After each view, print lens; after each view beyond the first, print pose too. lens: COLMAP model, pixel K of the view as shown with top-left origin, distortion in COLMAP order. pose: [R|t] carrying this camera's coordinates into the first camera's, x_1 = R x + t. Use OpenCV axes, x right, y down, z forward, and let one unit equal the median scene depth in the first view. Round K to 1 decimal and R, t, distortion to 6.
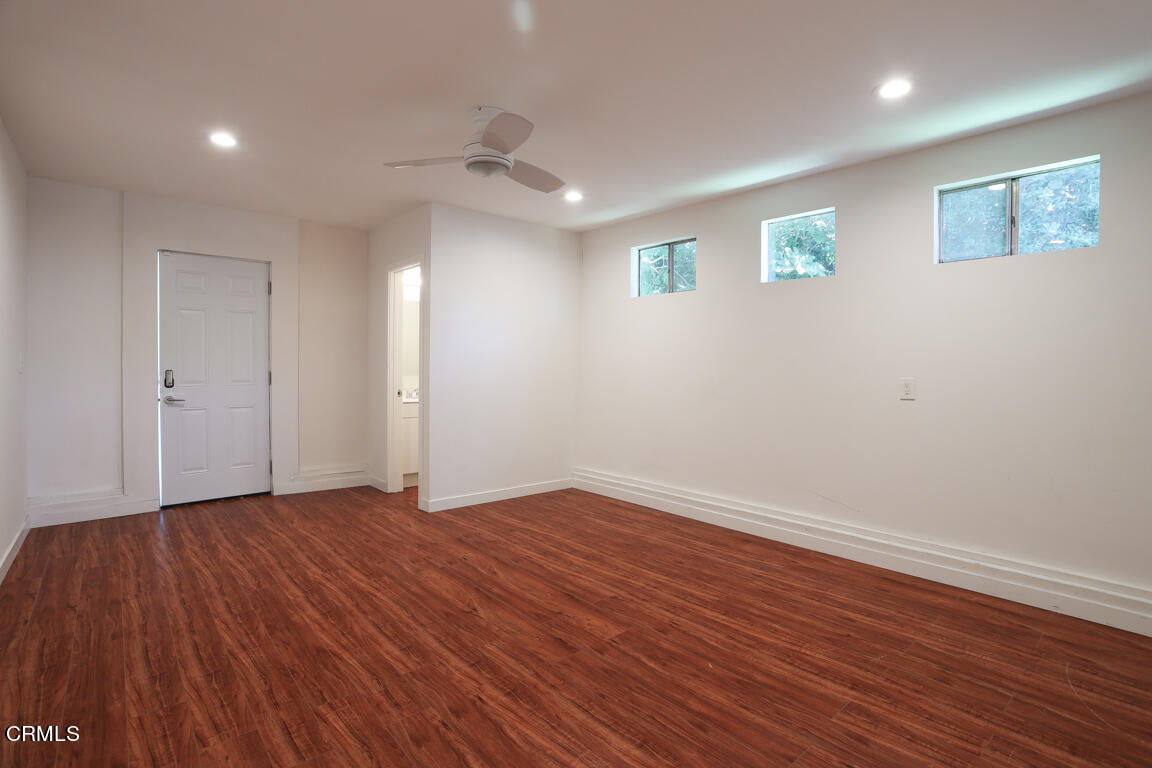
lens RADIAL K [[550.0, 0, 574.7], [0, 550.0, 375.1], [0, 0, 1]] dist [-0.024853, 0.010900]
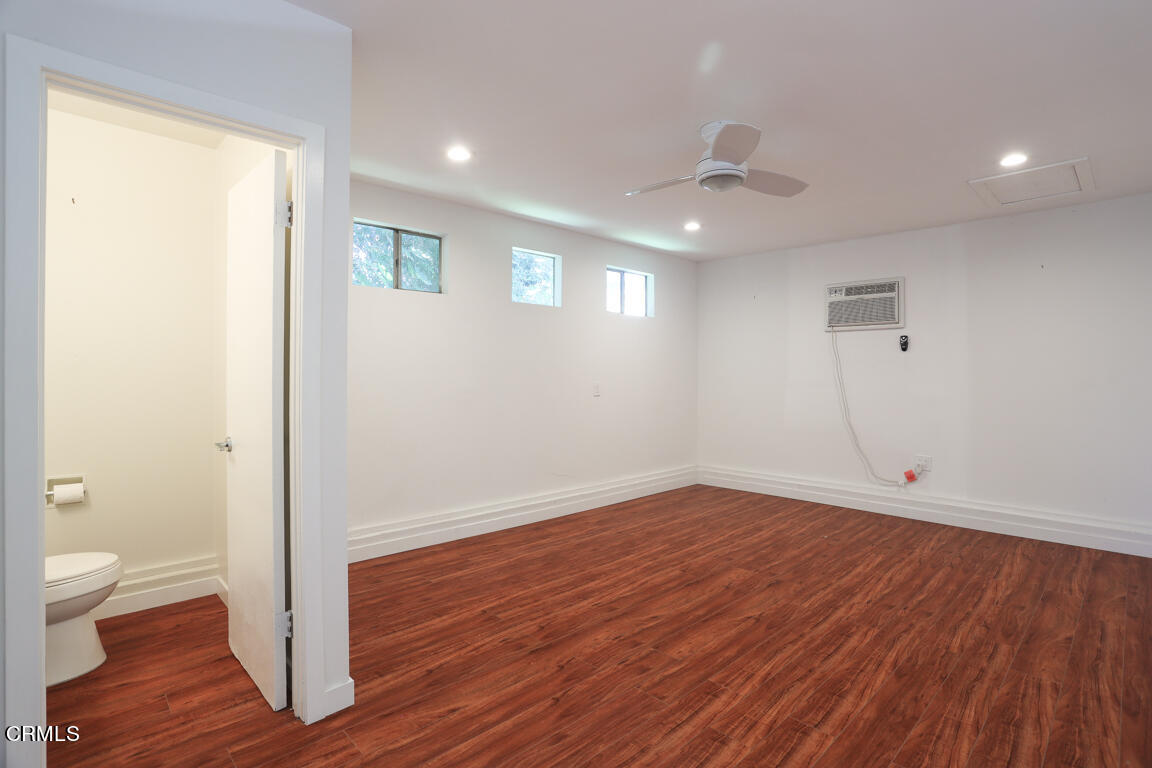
lens RADIAL K [[550.0, 0, 570.1], [0, 550.0, 381.5], [0, 0, 1]] dist [-0.024853, 0.010900]
pose [[-0.061246, -0.009718, 0.998075, -1.136962], [0.006421, 0.999928, 0.010130, -0.028401], [-0.998102, 0.007029, -0.061179, 1.338476]]
